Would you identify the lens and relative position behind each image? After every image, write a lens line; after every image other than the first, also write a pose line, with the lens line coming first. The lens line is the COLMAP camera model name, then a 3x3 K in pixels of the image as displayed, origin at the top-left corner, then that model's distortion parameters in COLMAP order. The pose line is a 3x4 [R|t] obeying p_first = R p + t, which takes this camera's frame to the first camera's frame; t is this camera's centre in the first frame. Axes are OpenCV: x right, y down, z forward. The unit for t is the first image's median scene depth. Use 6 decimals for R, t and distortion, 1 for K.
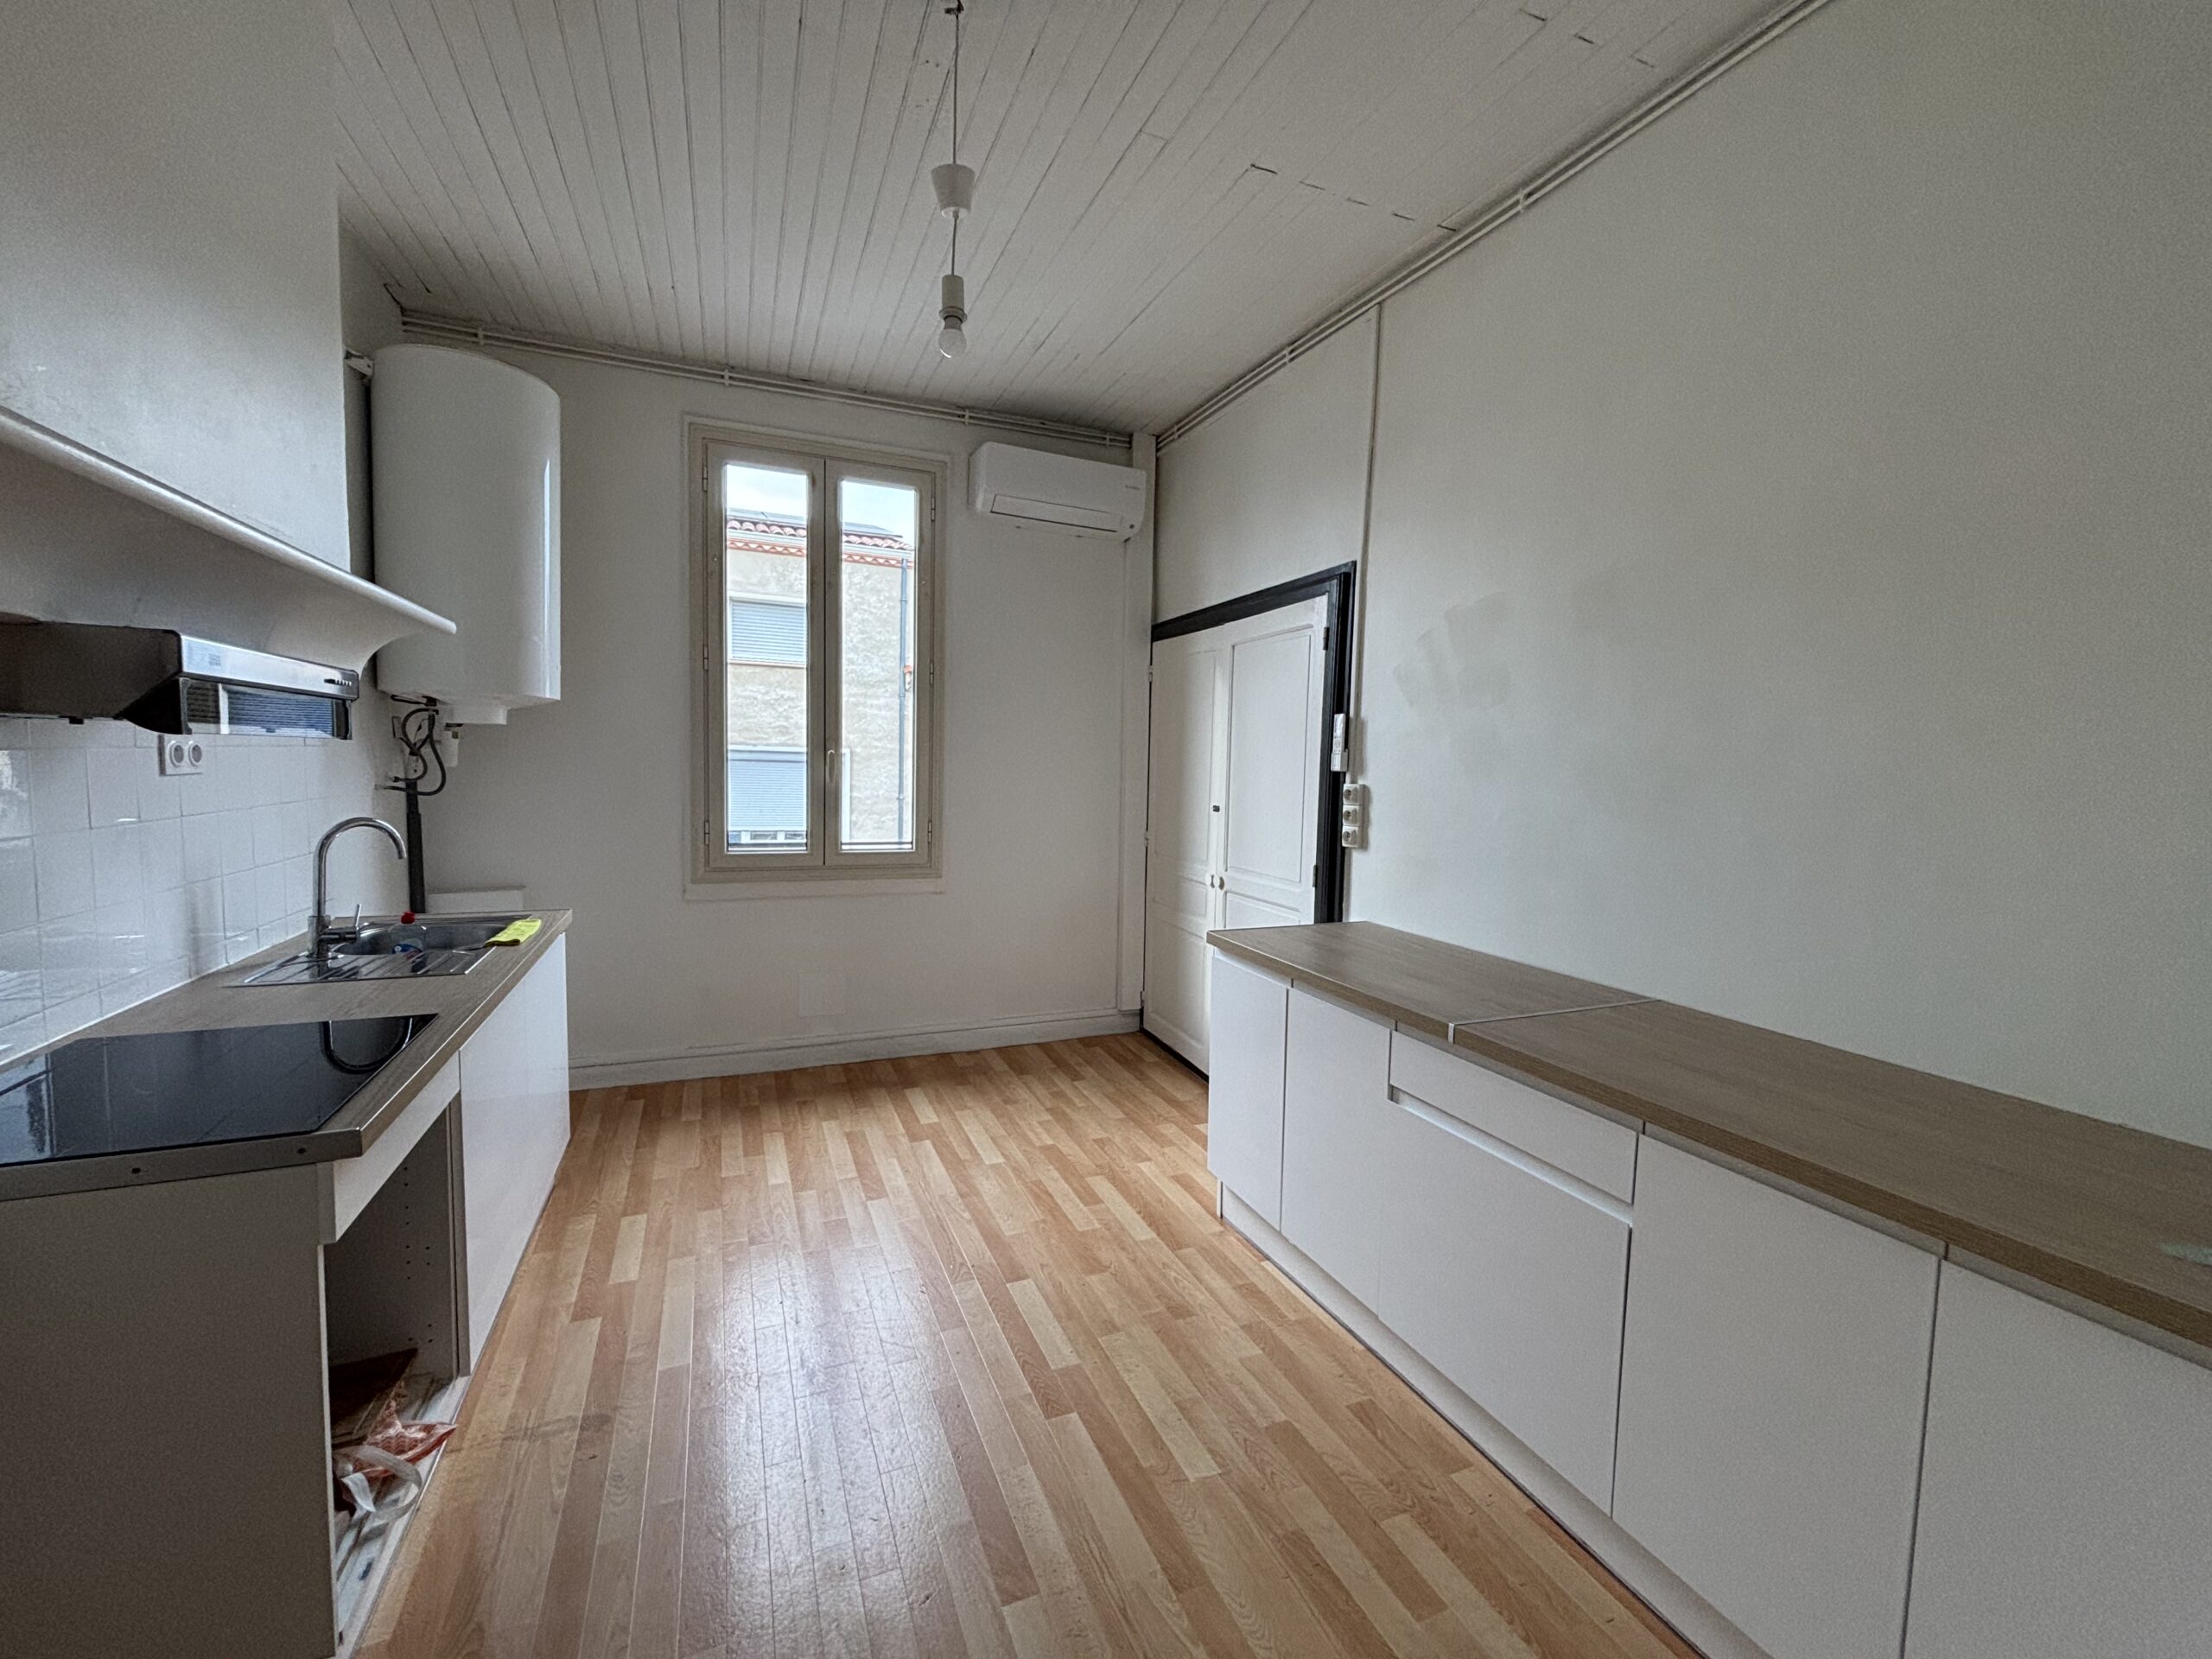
lens RADIAL K [[900.6, 0, 1131.9], [0, 900.6, 861.5], [0, 0, 1]] dist [-0.000171, 0.000018]
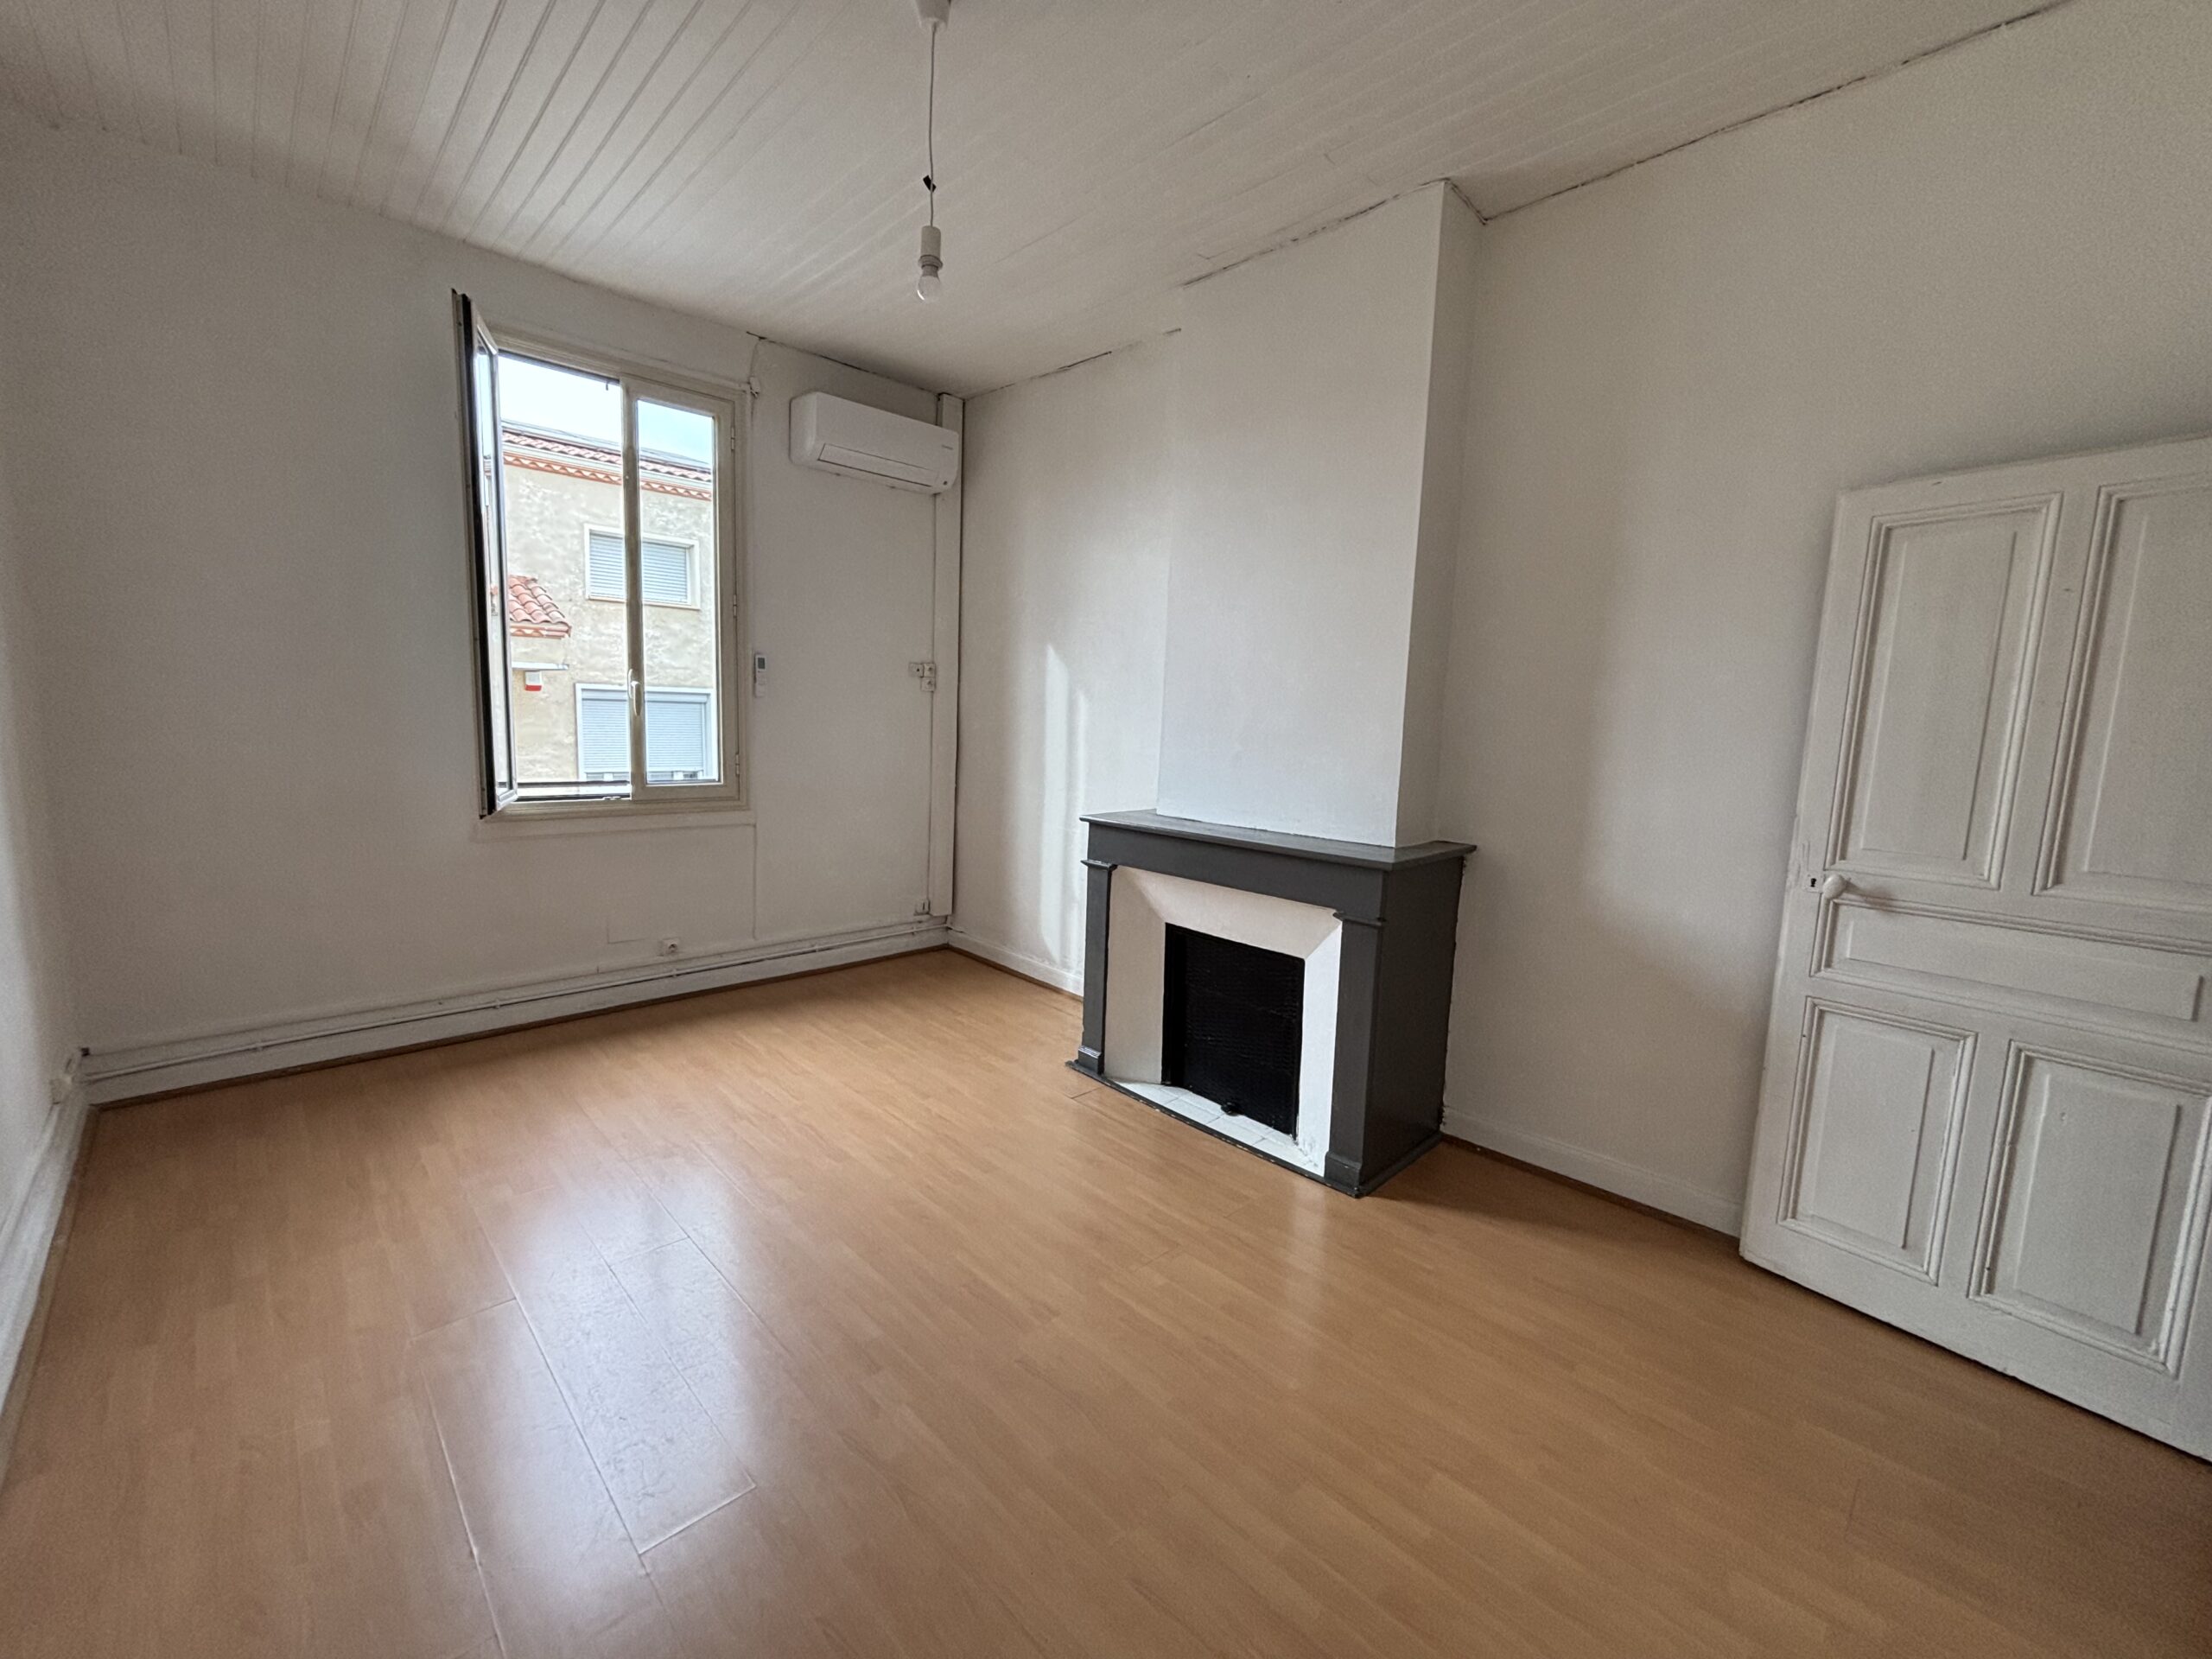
lens RADIAL K [[896.5, 0, 1106.0], [0, 896.5, 829.5], [0, 0, 1]] dist [0.000157, 0.000055]
pose [[0.938254, -0.040619, 0.343555, -0.193713], [0.027153, 0.998666, 0.043918, 0.006437], [-0.344880, -0.031877, 0.938105, -0.094839]]
